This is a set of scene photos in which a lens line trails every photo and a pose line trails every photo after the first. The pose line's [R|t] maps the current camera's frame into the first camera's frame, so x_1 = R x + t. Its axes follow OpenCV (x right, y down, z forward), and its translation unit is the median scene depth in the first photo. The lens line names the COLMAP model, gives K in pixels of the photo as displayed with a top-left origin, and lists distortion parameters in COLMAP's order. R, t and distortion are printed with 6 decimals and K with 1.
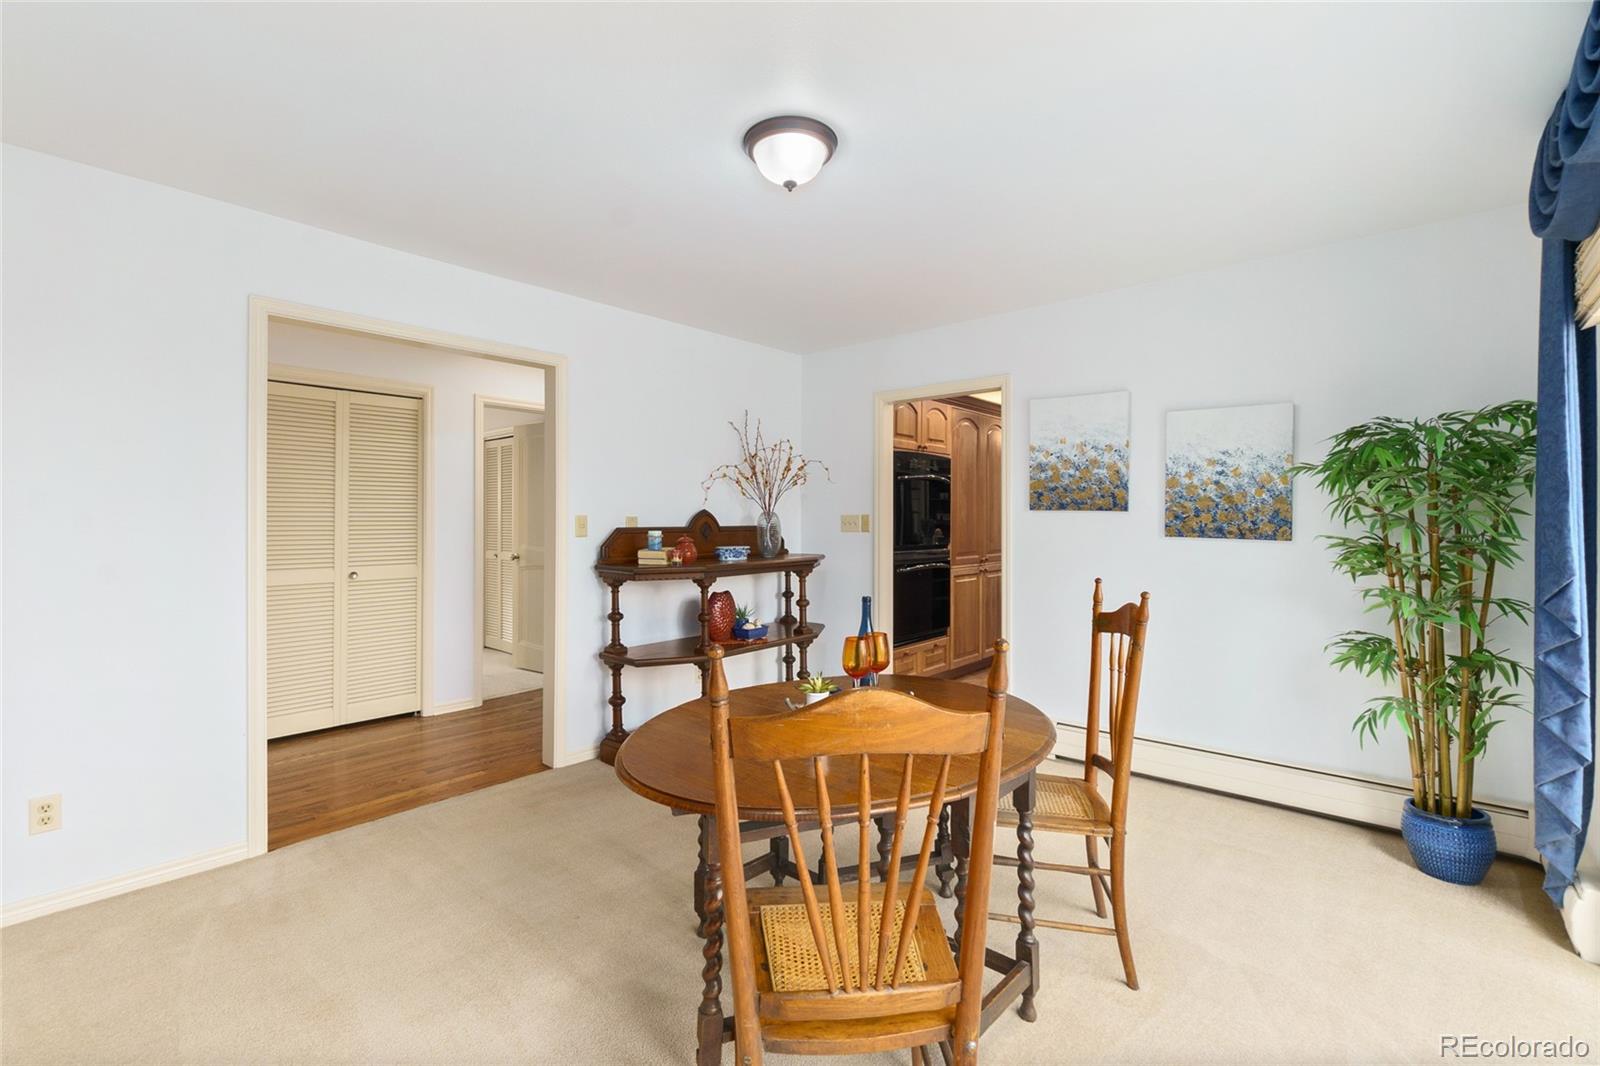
lens RADIAL K [[696.5, 0, 799.2], [0, 696.5, 526.0], [0, 0, 1]] dist [0.000411, 0.000032]
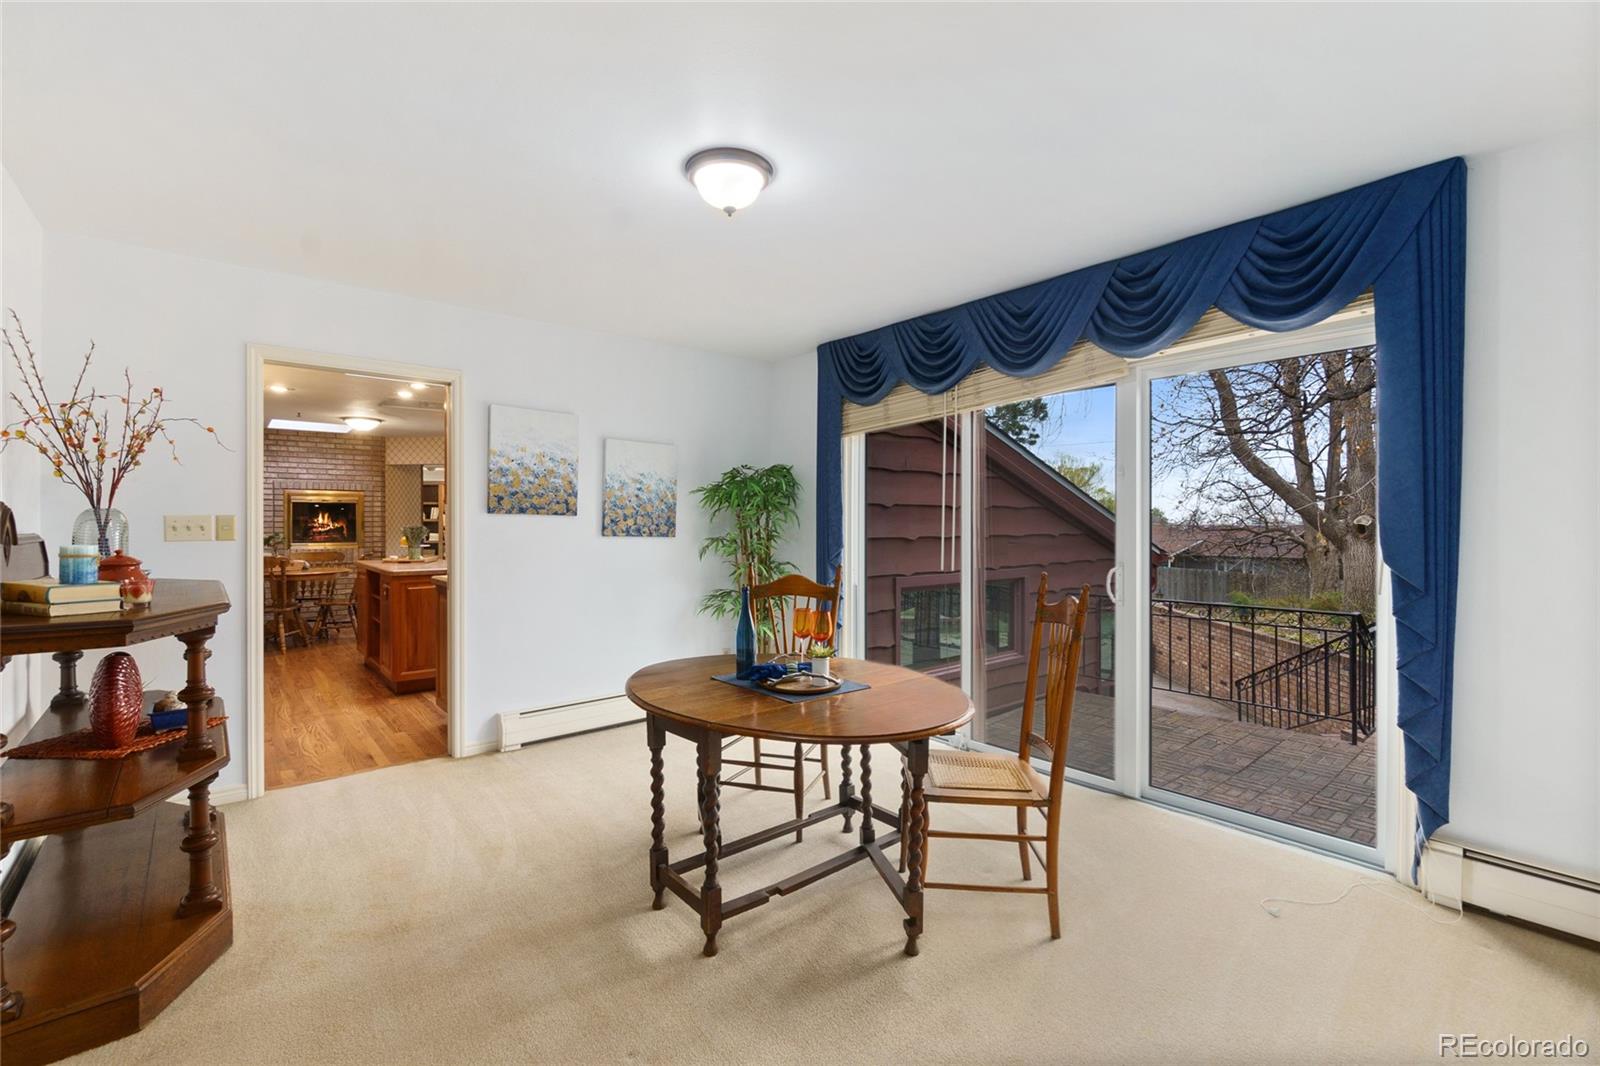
lens RADIAL K [[696.5, 0, 799.2], [0, 696.5, 526.0], [0, 0, 1]] dist [0.000411, 0.000032]
pose [[0.138992, -0.001351, 0.990293, -0.659709], [0.010730, 0.999942, -0.000142, 0.000283], [-0.990235, 0.010645, 0.138999, 0.460393]]
